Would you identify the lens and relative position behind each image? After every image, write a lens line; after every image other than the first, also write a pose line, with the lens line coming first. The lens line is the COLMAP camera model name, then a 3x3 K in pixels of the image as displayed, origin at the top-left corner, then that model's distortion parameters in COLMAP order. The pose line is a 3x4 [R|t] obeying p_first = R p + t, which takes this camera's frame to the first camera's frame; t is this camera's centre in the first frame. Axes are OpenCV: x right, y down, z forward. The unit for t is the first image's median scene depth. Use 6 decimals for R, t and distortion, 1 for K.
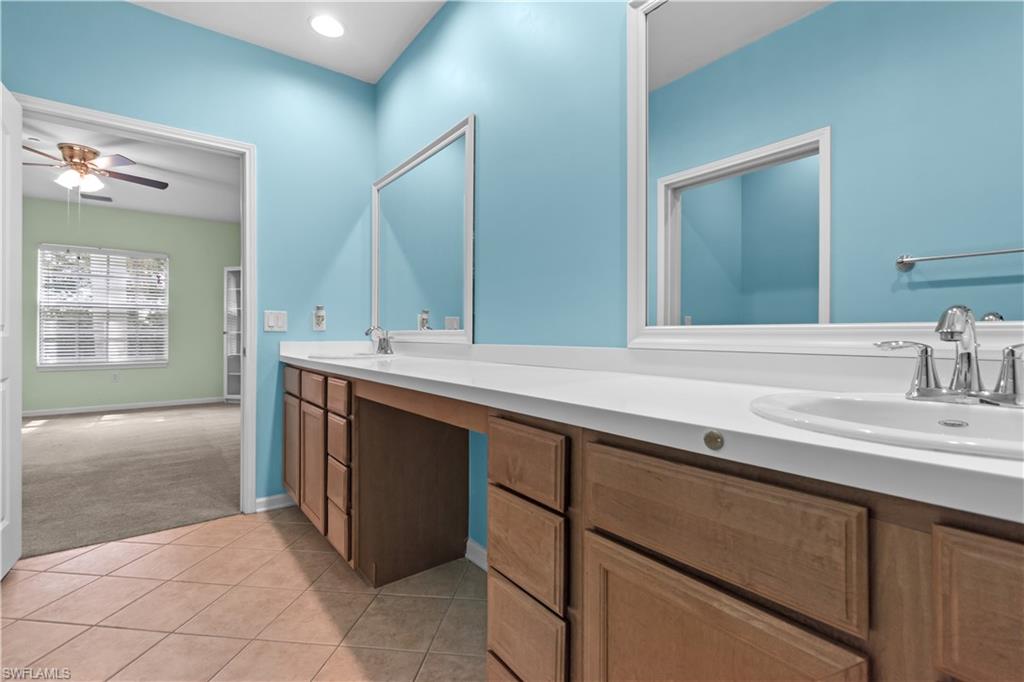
lens RADIAL K [[463.9, 0, 526.8], [0, 463.9, 332.4], [0, 0, 1]] dist [0.000230, -0.000513]
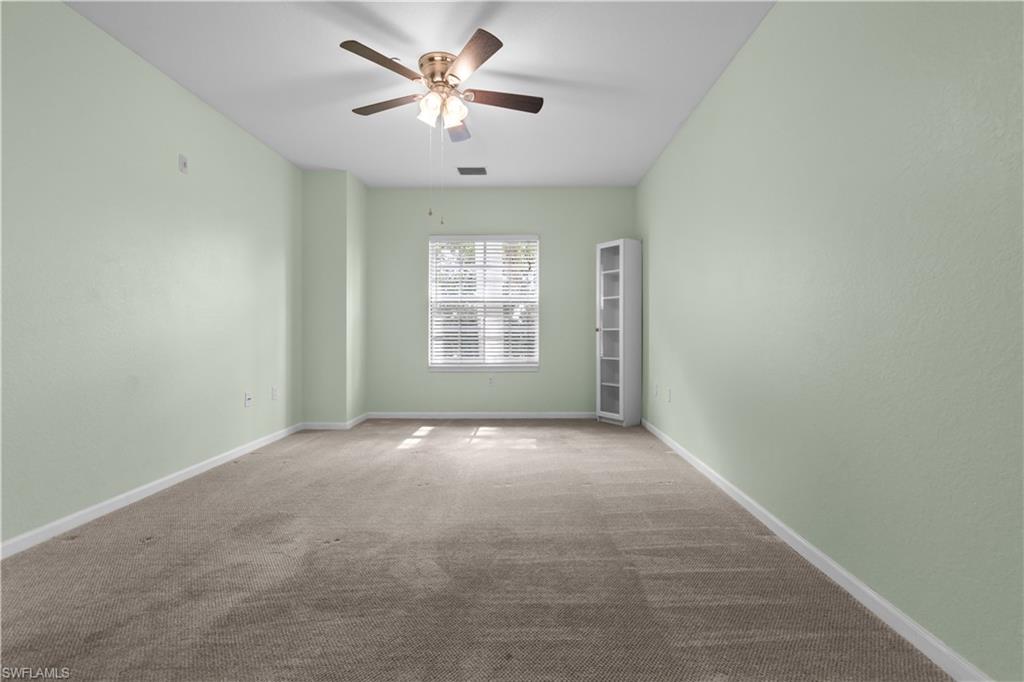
lens RADIAL K [[463.9, 0, 526.8], [0, 463.9, 332.4], [0, 0, 1]] dist [0.000230, -0.000513]
pose [[0.782992, -0.000646, -0.622032, -0.292561], [0.003069, 0.999991, 0.002825, 0.002597], [0.622025, -0.004121, 0.782987, 0.360146]]
